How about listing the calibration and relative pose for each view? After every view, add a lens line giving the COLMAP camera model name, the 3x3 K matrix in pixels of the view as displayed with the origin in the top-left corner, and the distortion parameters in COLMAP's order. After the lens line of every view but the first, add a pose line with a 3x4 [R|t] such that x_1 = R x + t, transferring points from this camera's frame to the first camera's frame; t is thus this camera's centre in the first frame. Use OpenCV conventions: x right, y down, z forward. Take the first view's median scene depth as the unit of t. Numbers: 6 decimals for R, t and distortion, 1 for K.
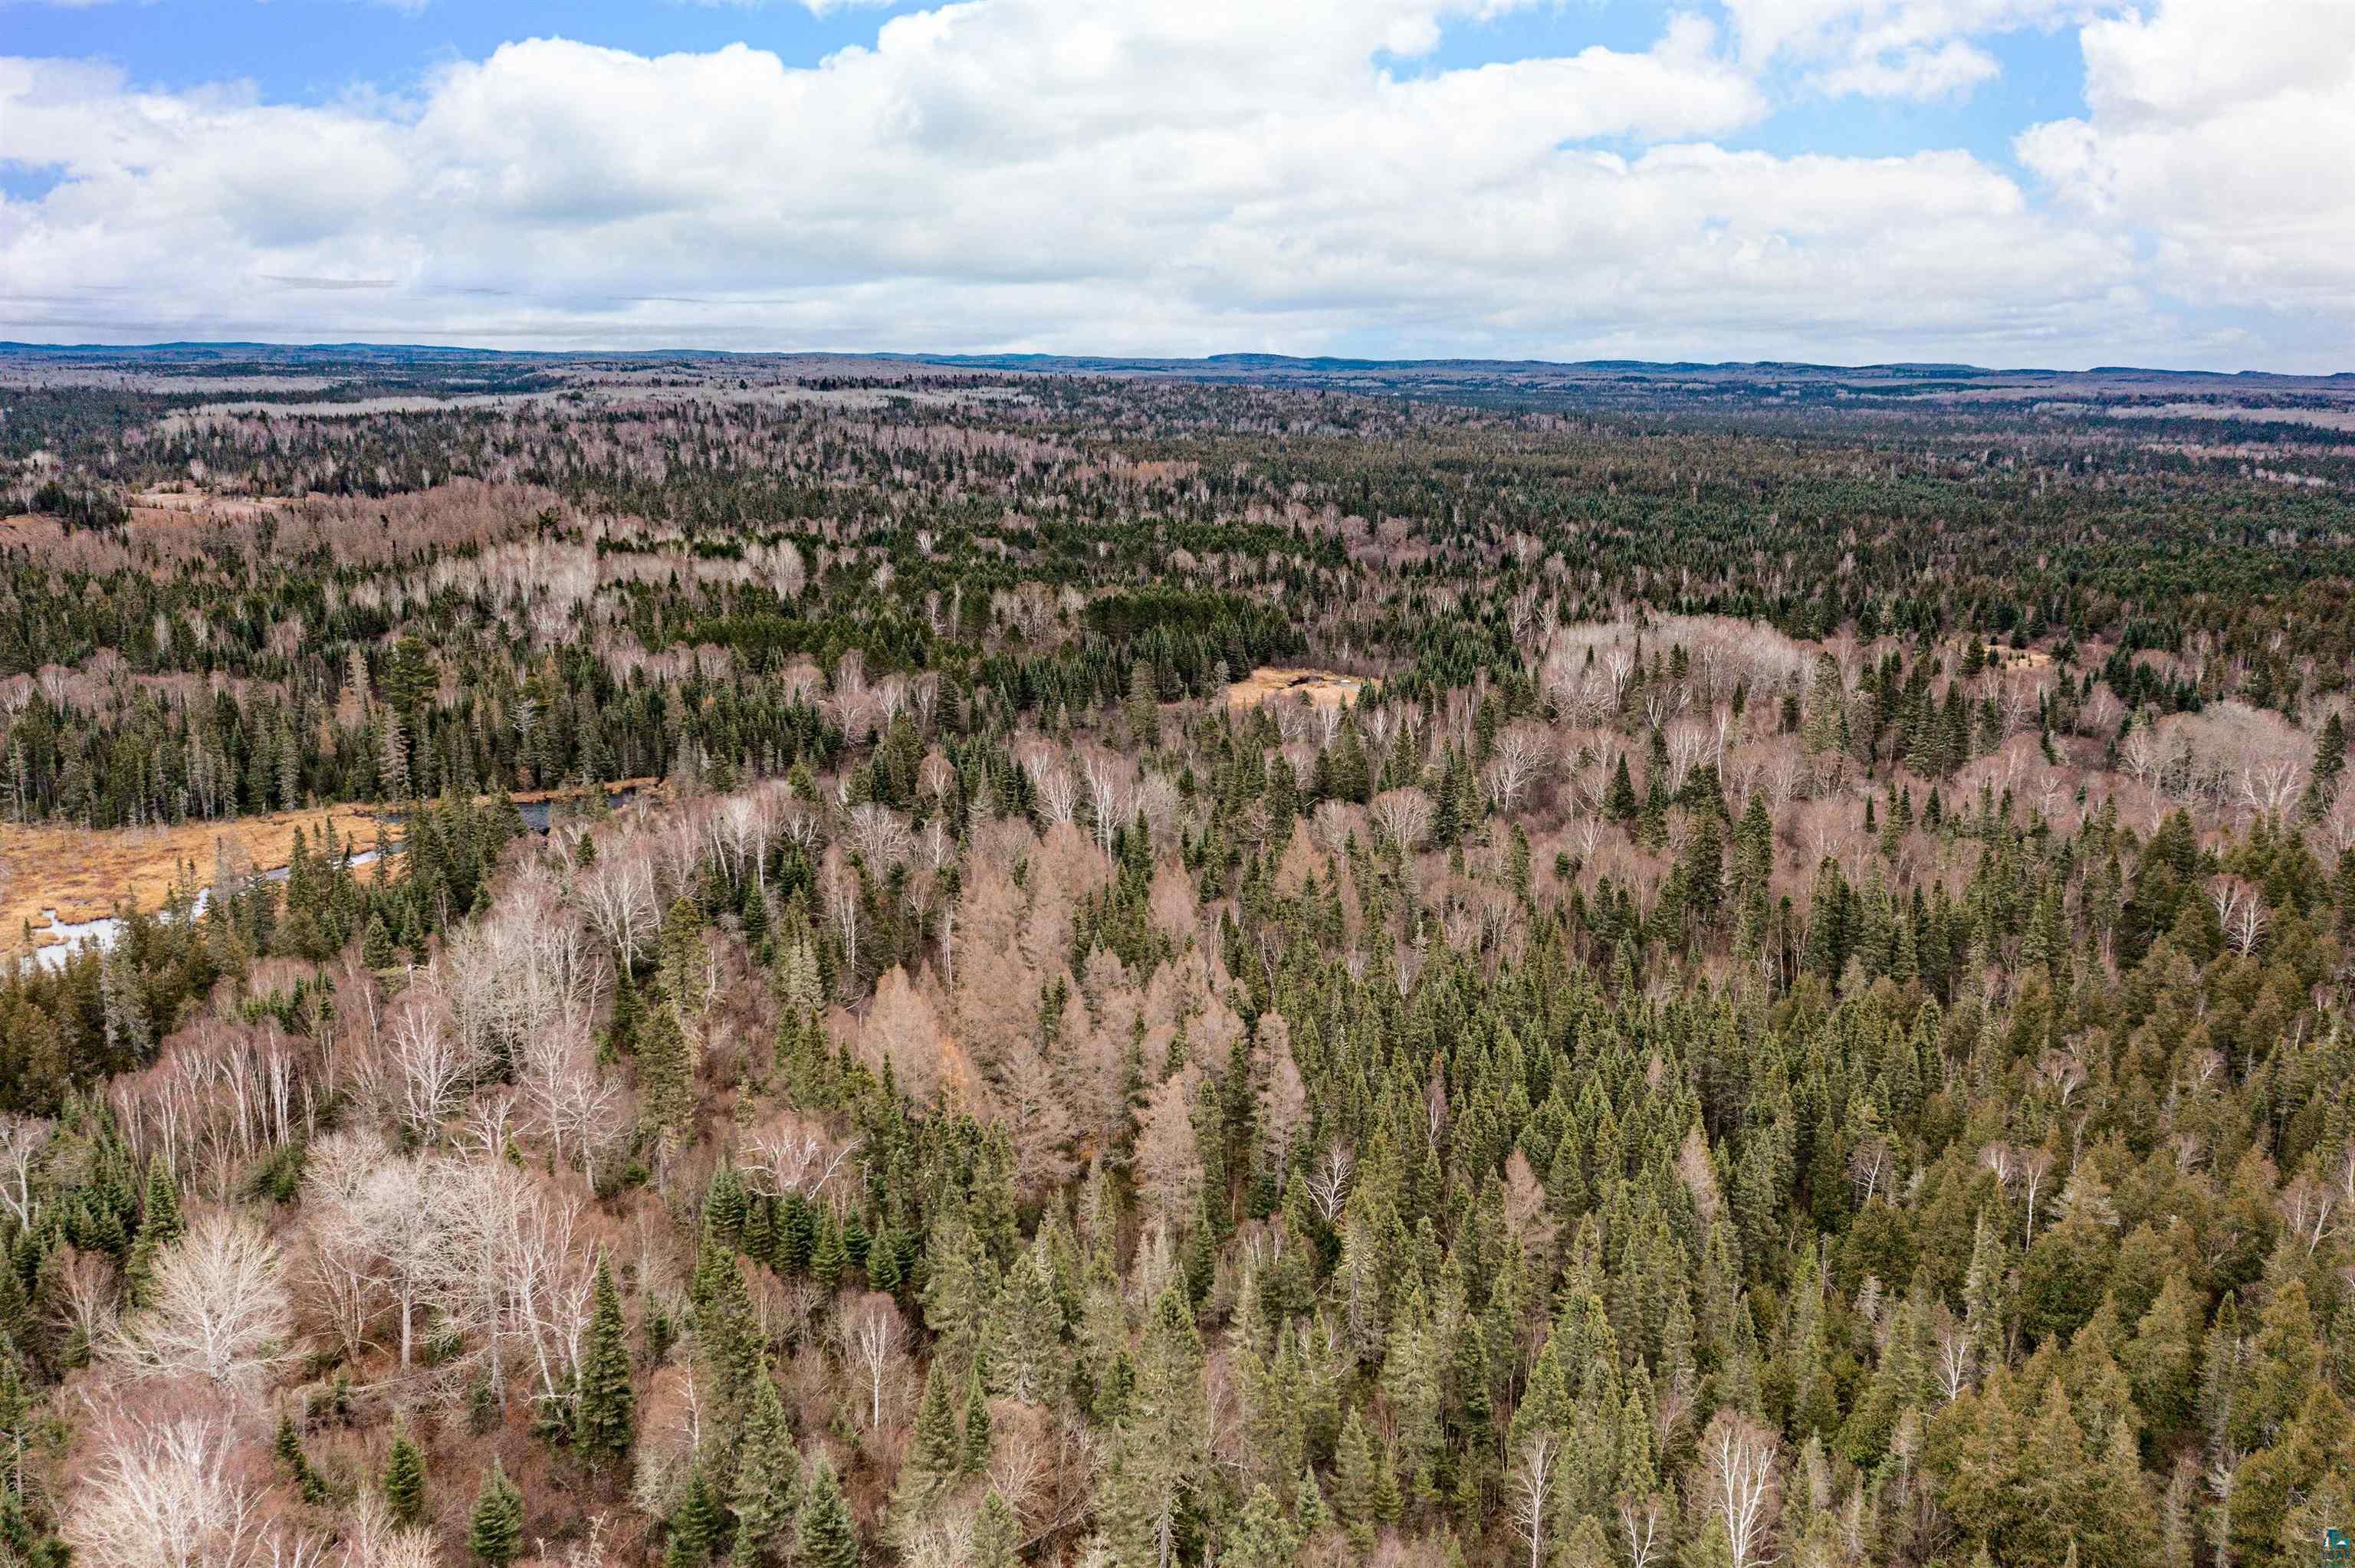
lens RADIAL K [[1868.1, 0, 1177.5], [0, 1868.1, 784.0], [0, 0, 1]] dist [-0.003350, -0.001677]
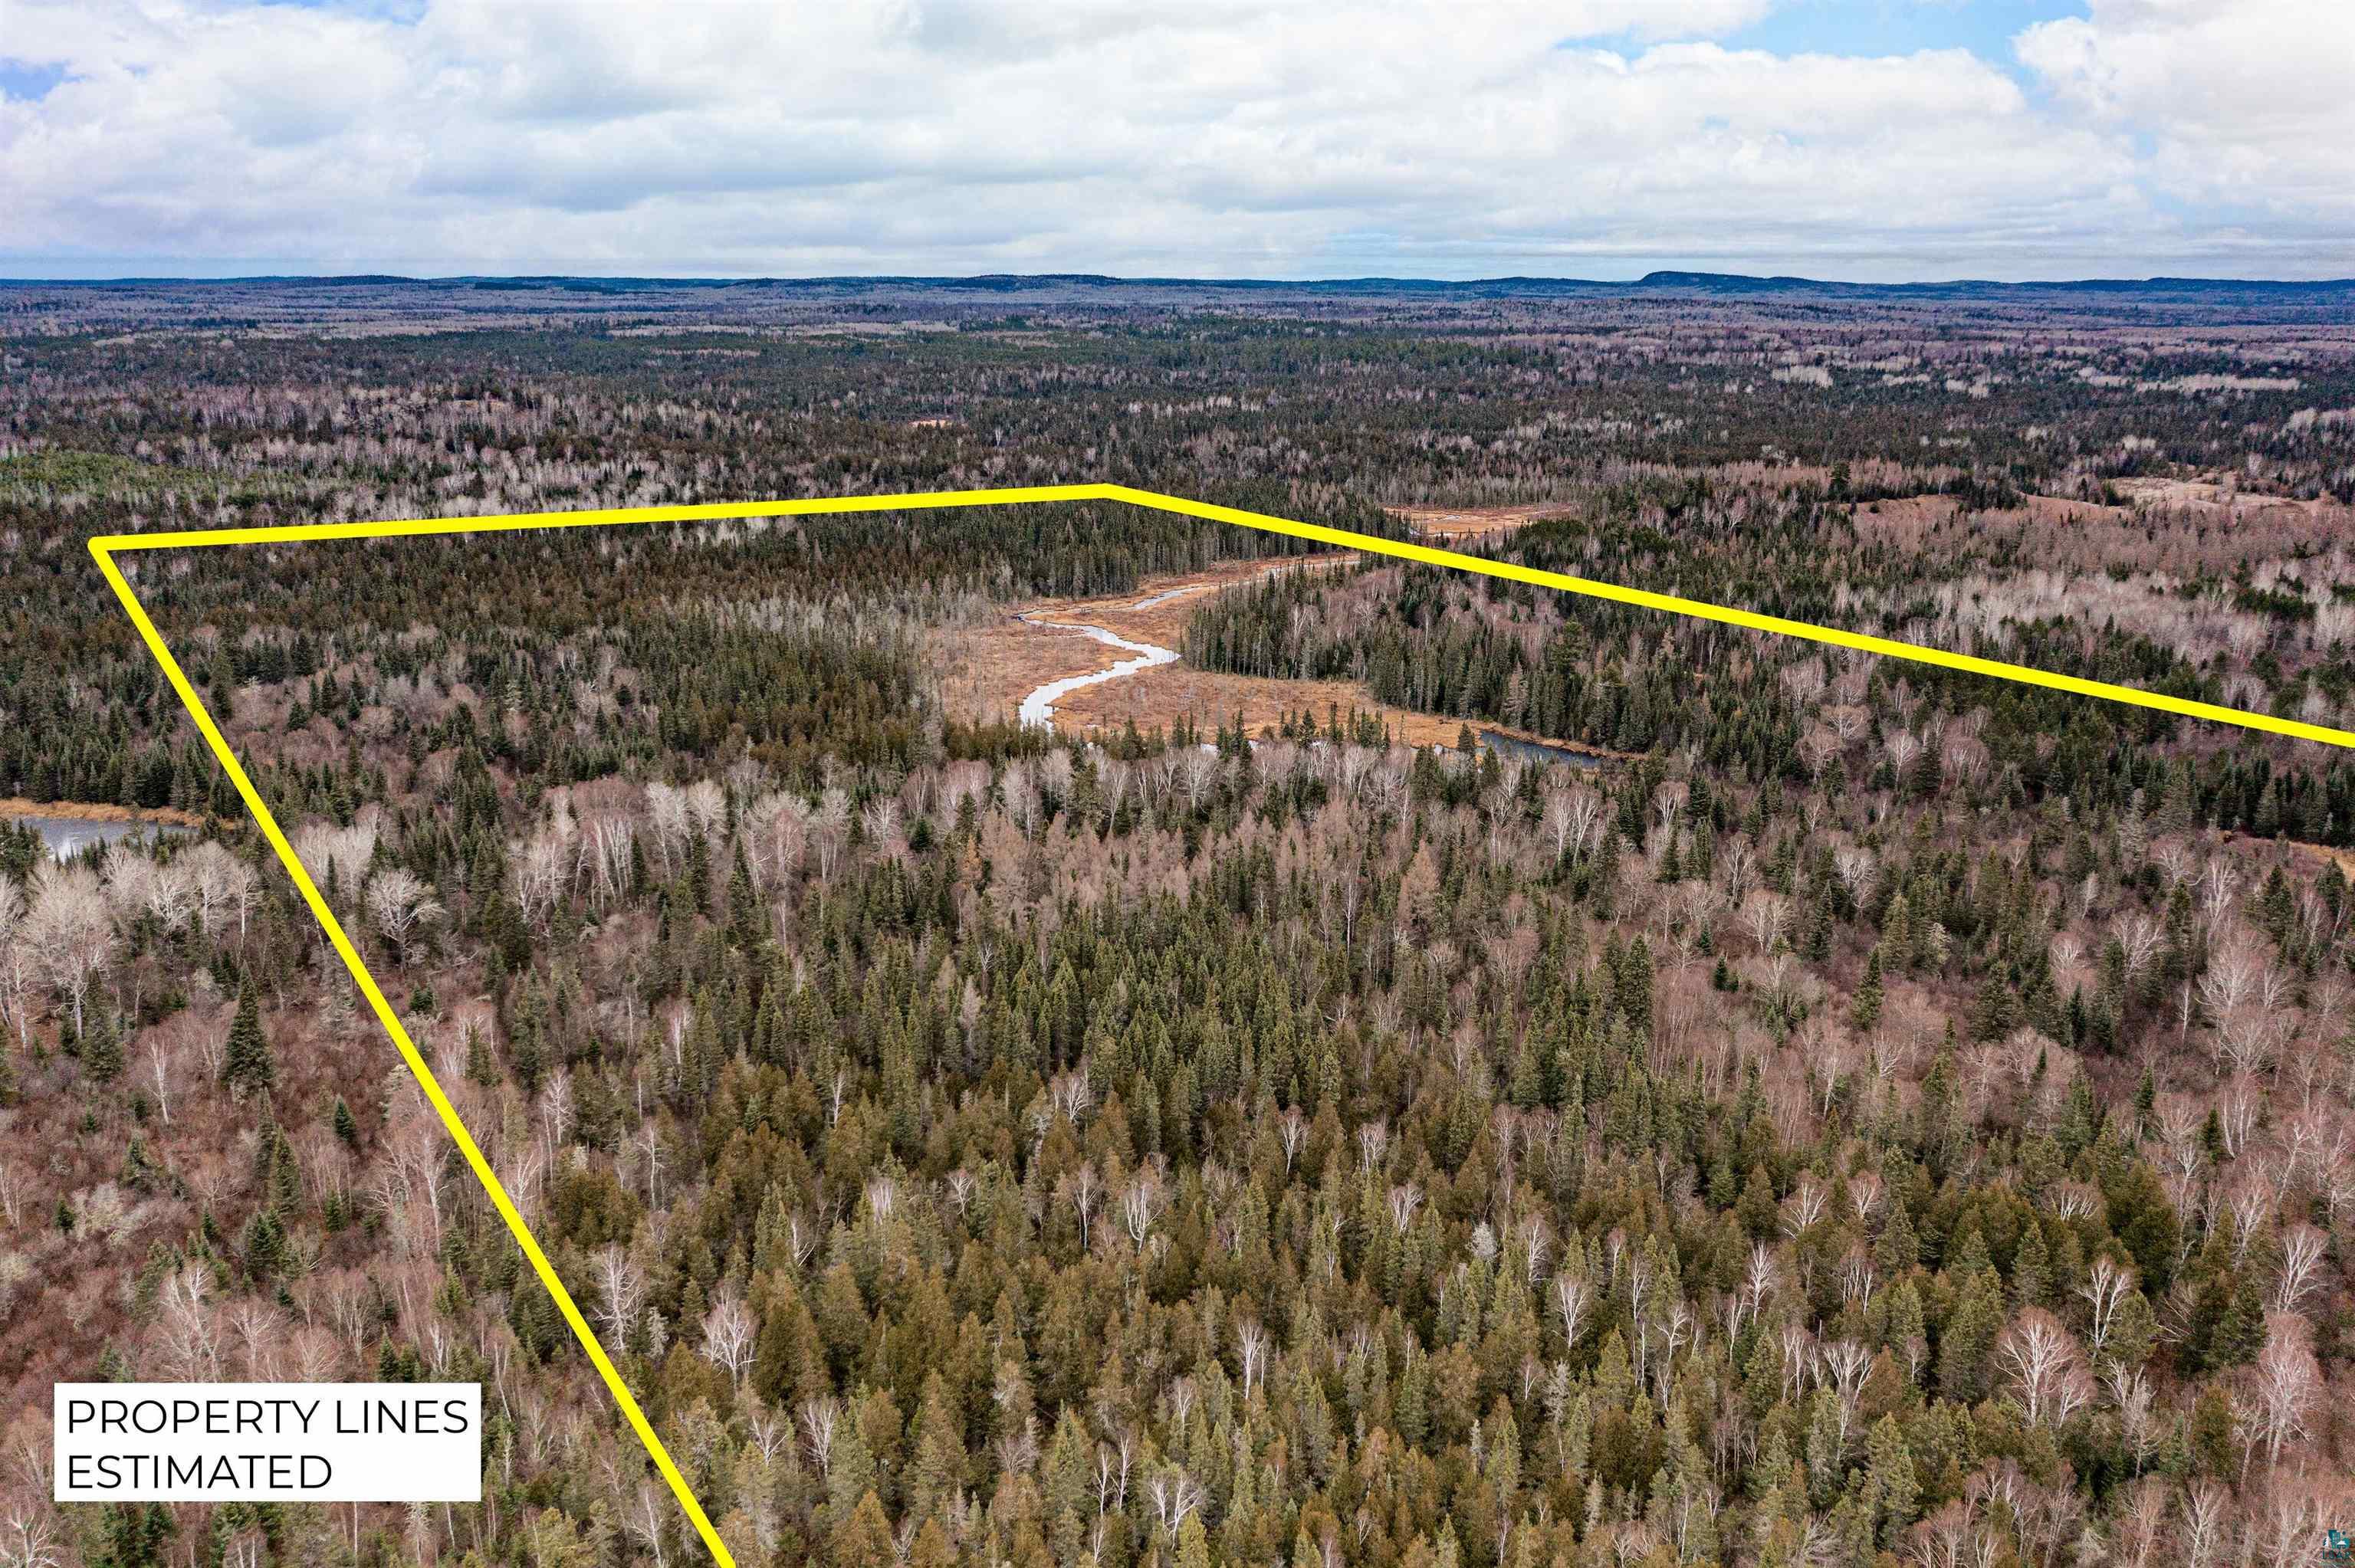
lens RADIAL K [[1873.2, 0, 1172.0], [0, 1873.2, 792.7], [0, 0, 1]] dist [-0.006792, 0.002207]
pose [[0.328331, 0.241906, -0.913061, 0.780316], [-0.211196, 0.960978, 0.178657, -0.136494], [0.920649, 0.134176, 0.366608, 0.206892]]
